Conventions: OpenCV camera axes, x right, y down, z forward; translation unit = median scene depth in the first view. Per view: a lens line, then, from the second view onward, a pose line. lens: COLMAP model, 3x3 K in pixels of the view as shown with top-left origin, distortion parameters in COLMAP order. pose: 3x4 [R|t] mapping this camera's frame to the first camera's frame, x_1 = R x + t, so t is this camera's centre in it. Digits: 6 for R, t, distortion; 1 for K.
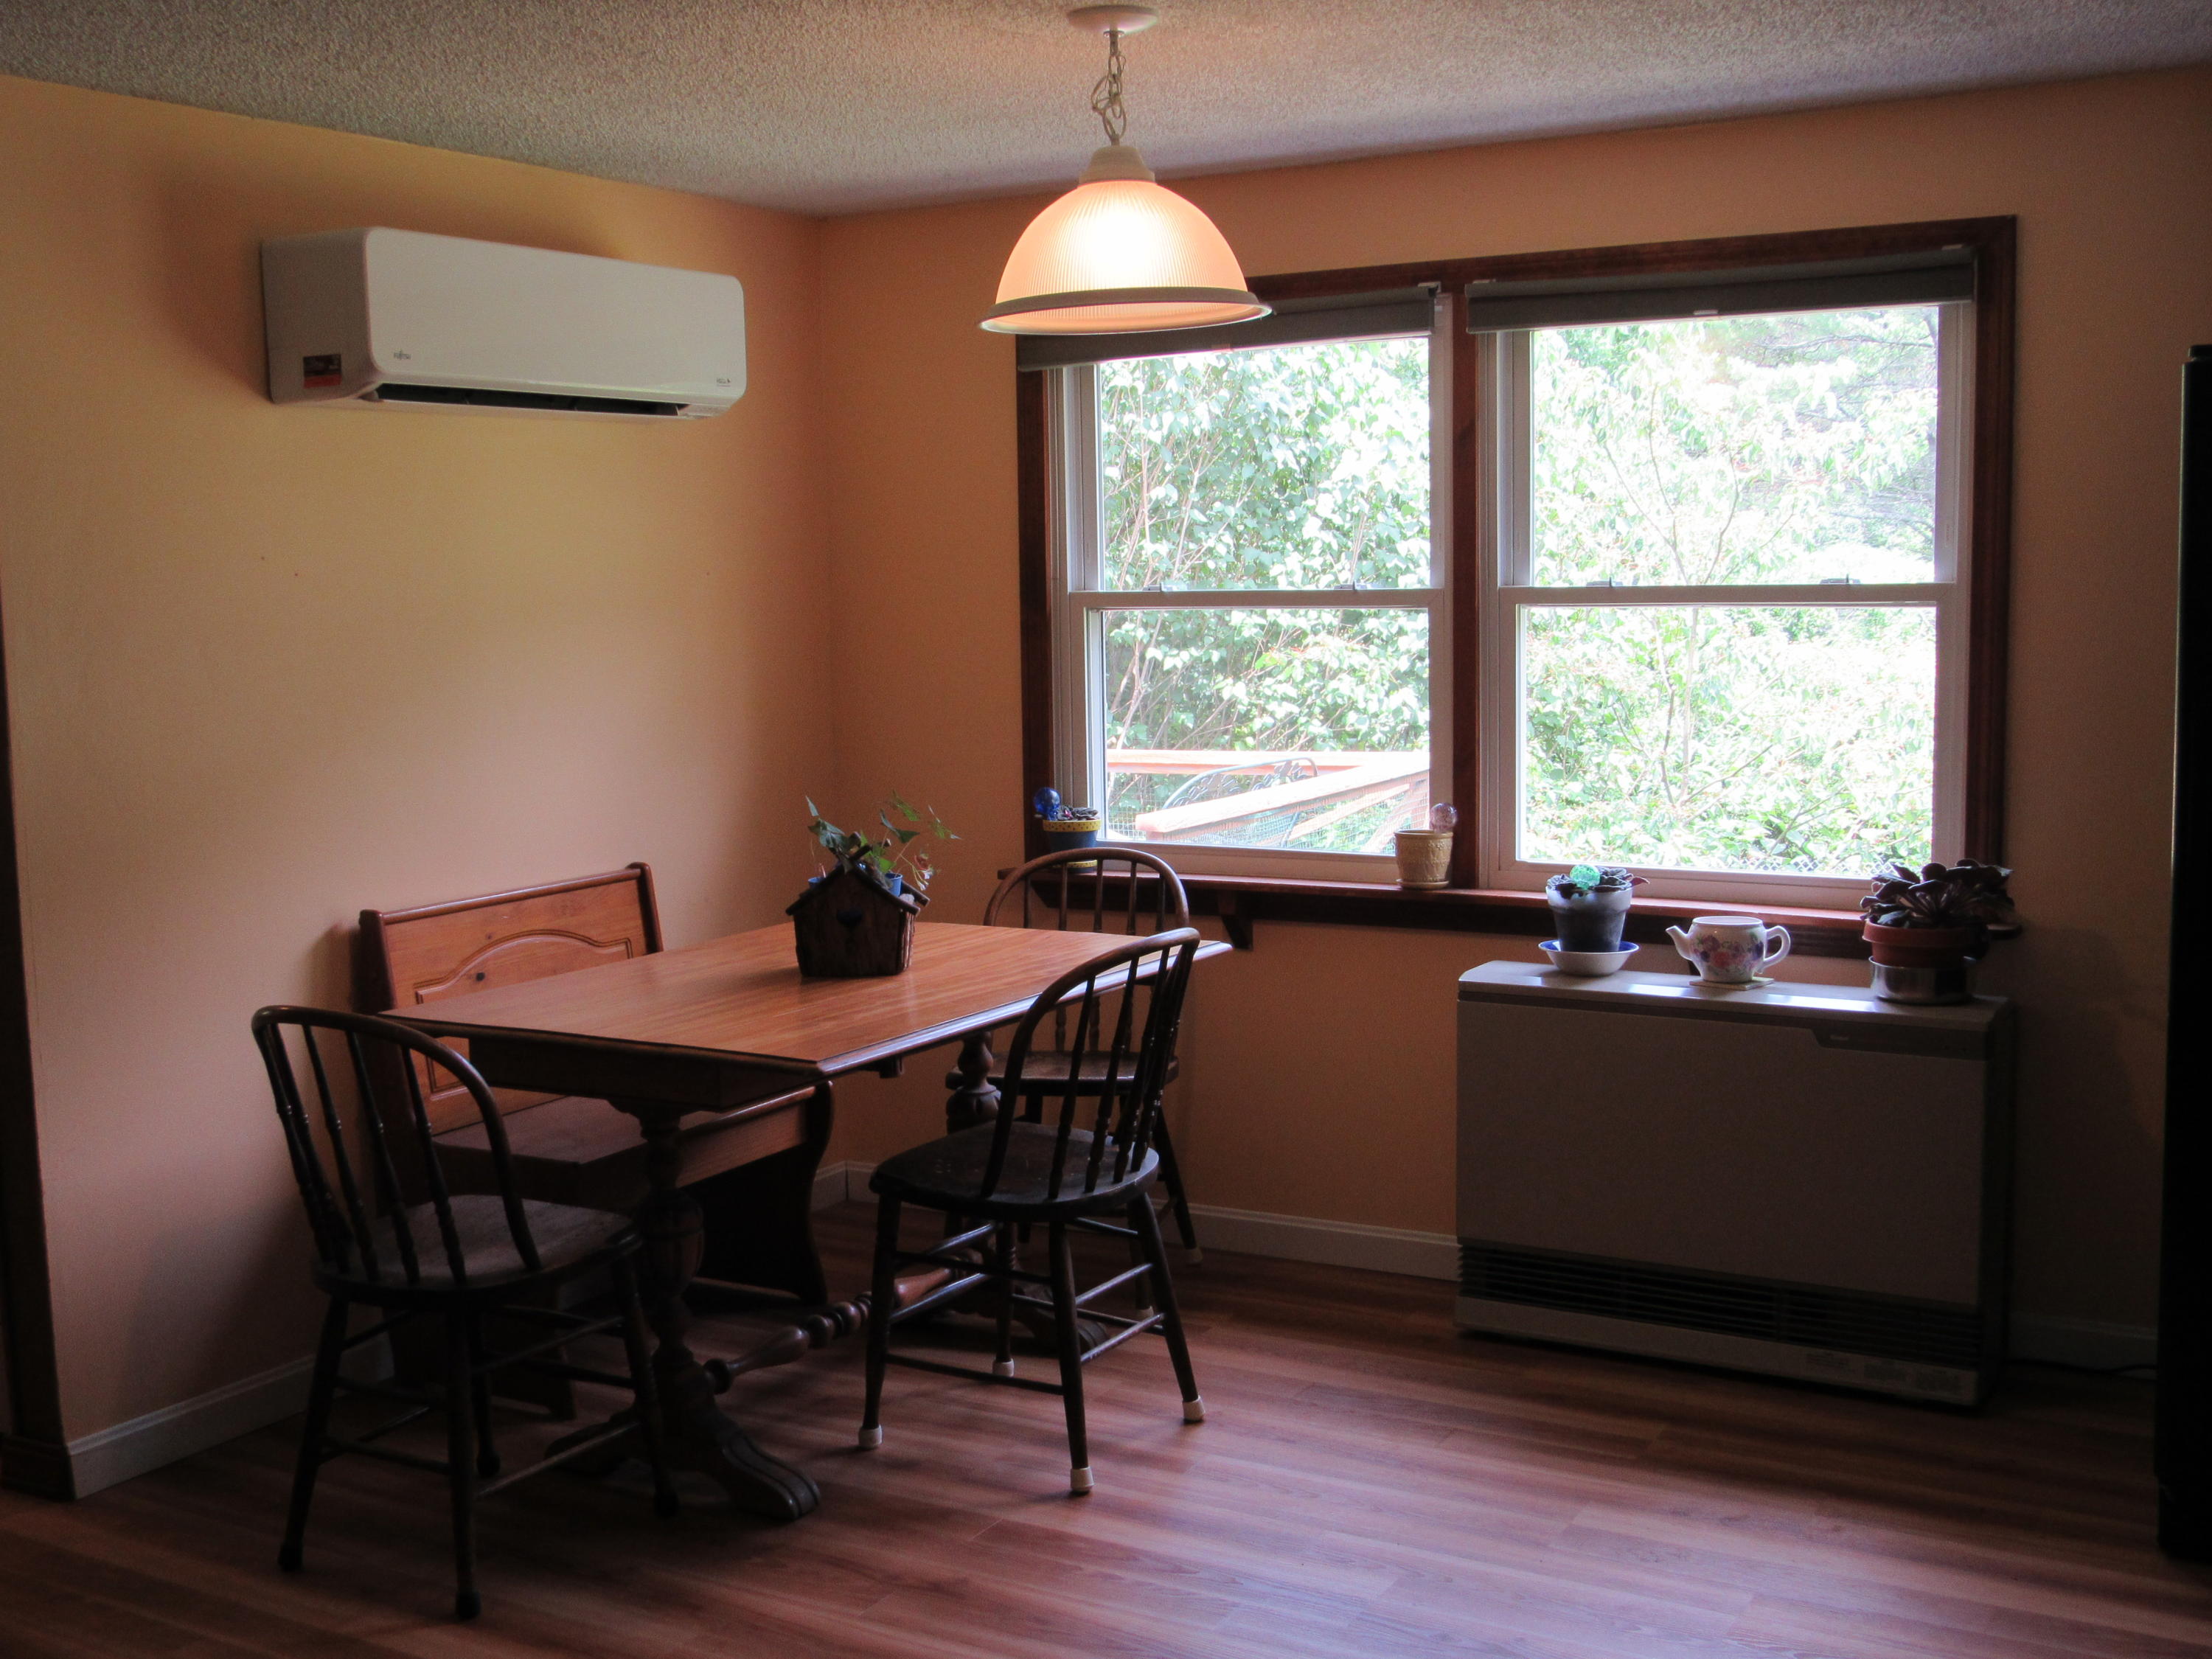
lens RADIAL K [[2435.0, 0, 1106.0], [0, 2435.0, 829.5], [0, 0, 1]] dist [-0.001649, -0.000942]
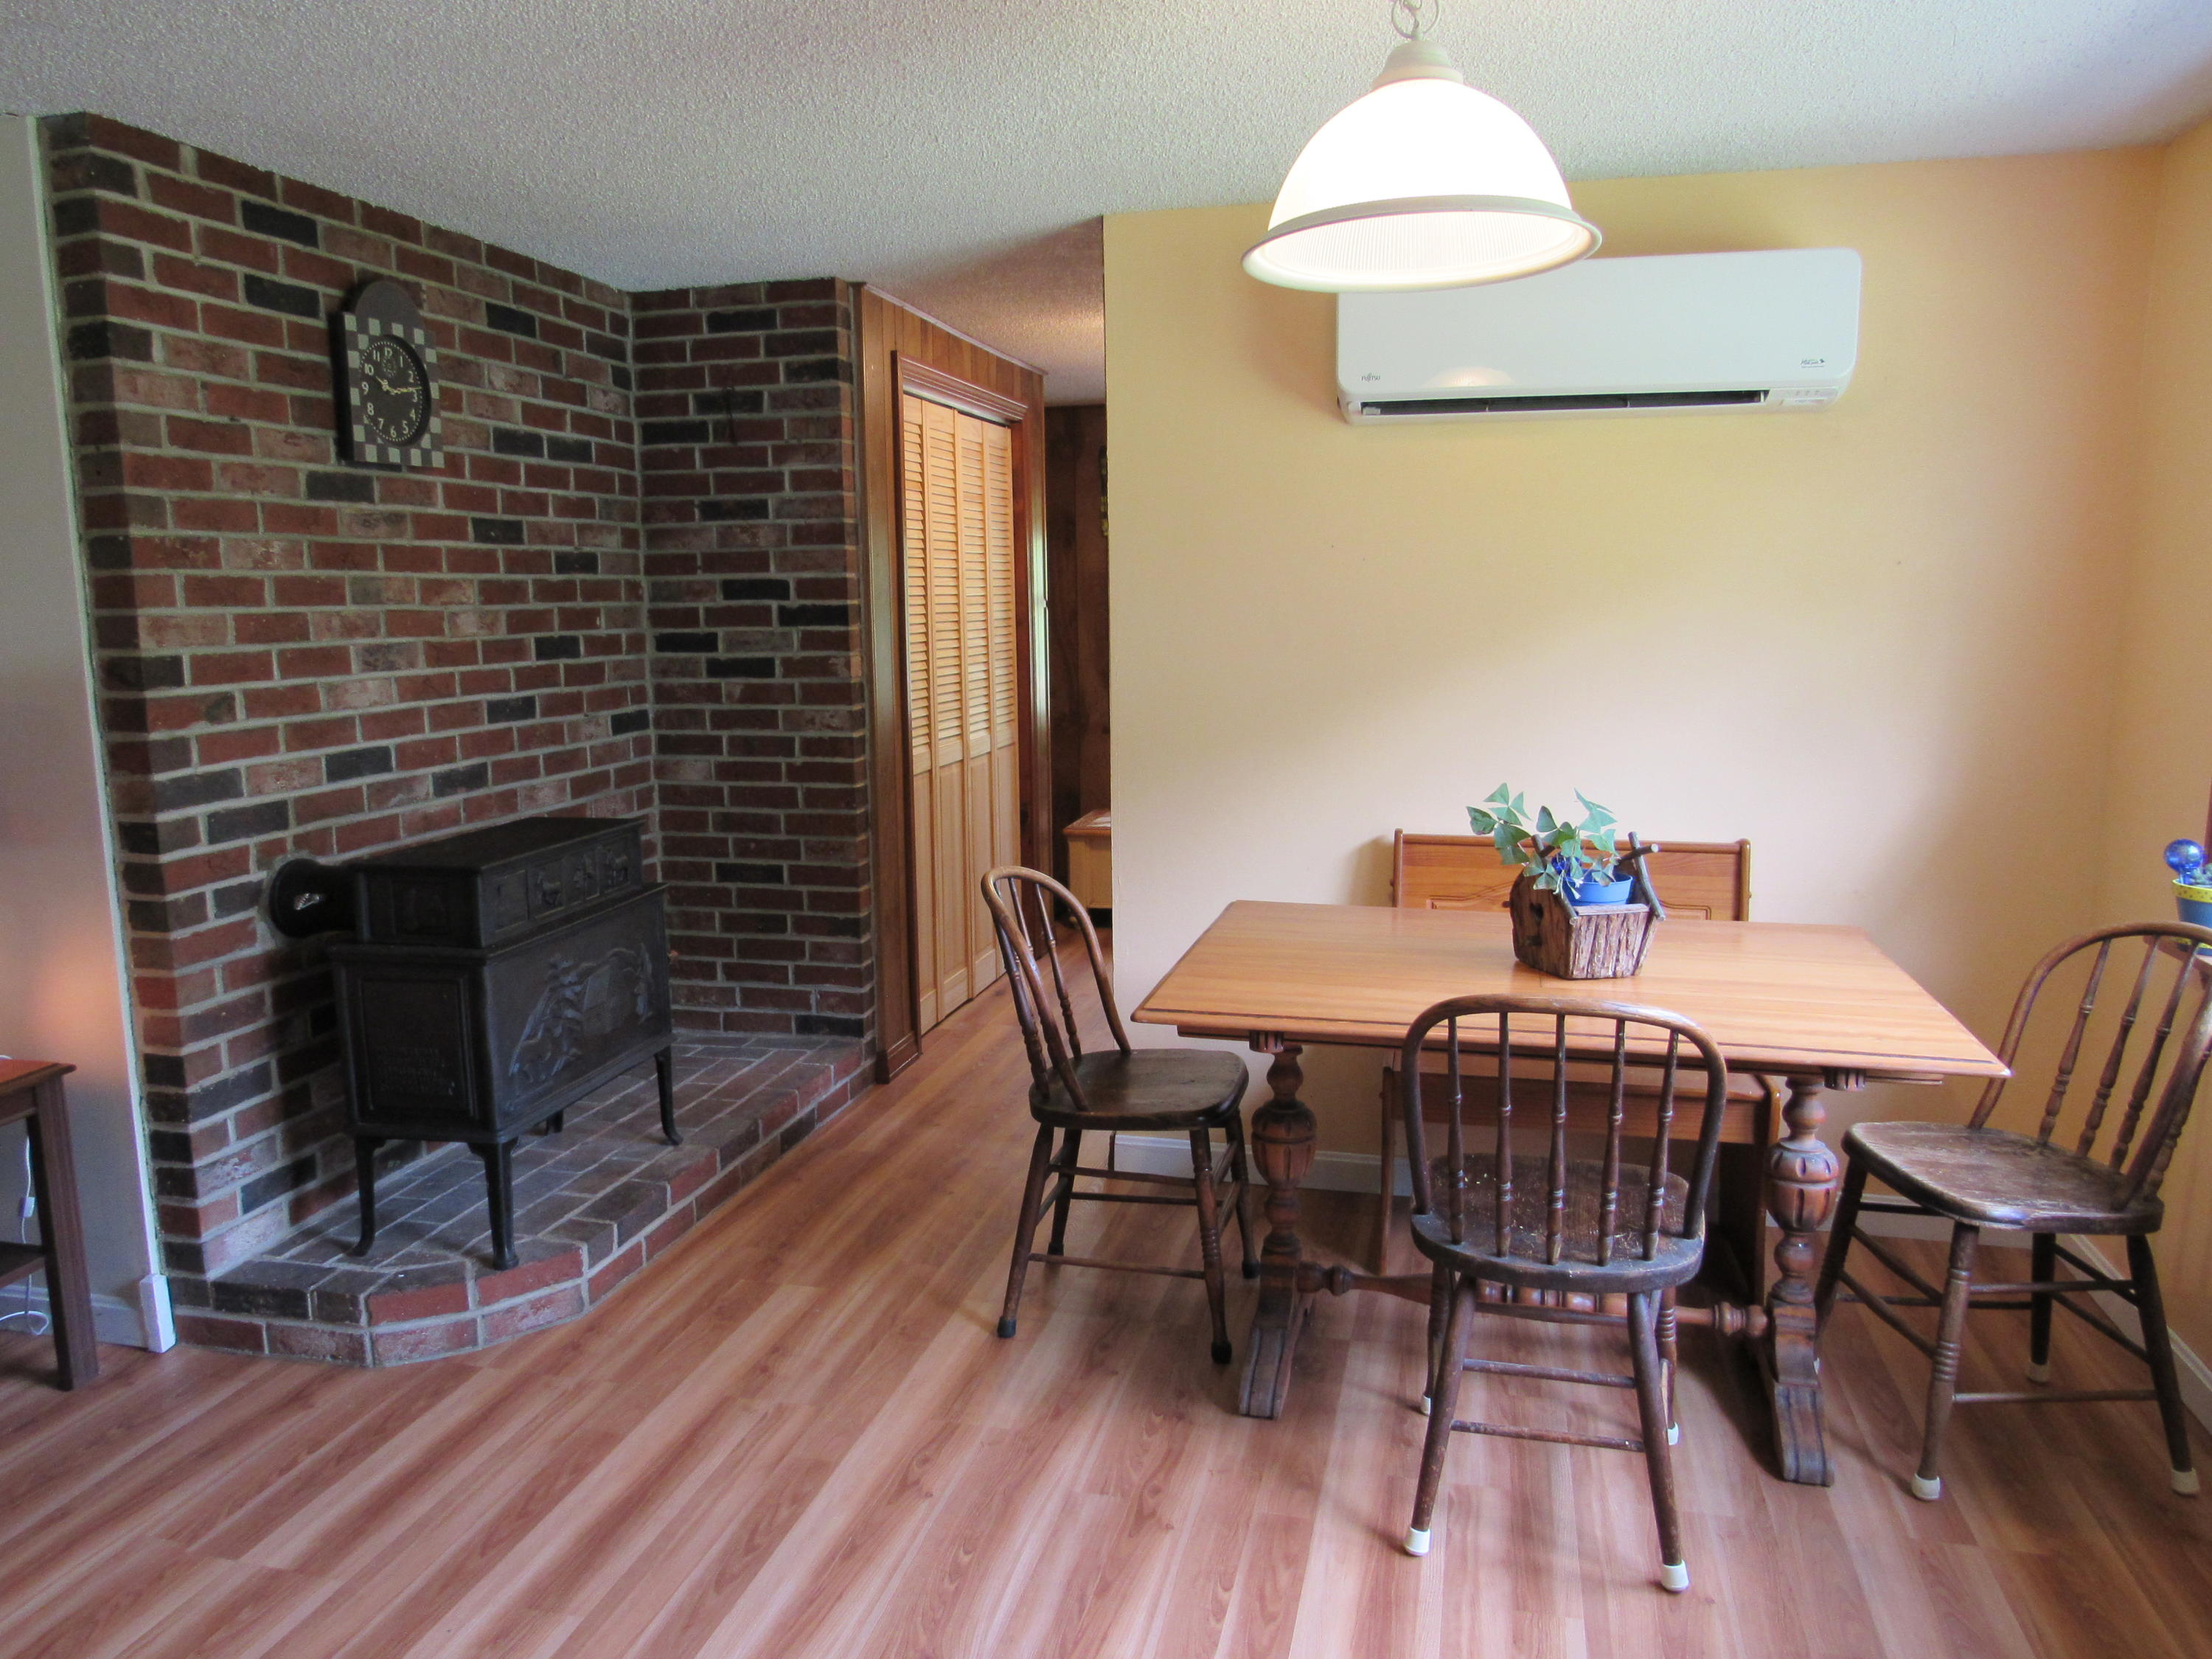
lens RADIAL K [[1579.8, 0, 1092.8], [0, 1579.8, 839.0], [0, 0, 1]] dist [-0.011971, 0.002643]
pose [[0.282583, 0.169392, -0.944168, 0.487789], [-0.105464, 0.983804, 0.144938, -0.073243], [0.953428, 0.058619, 0.295871, 0.700697]]
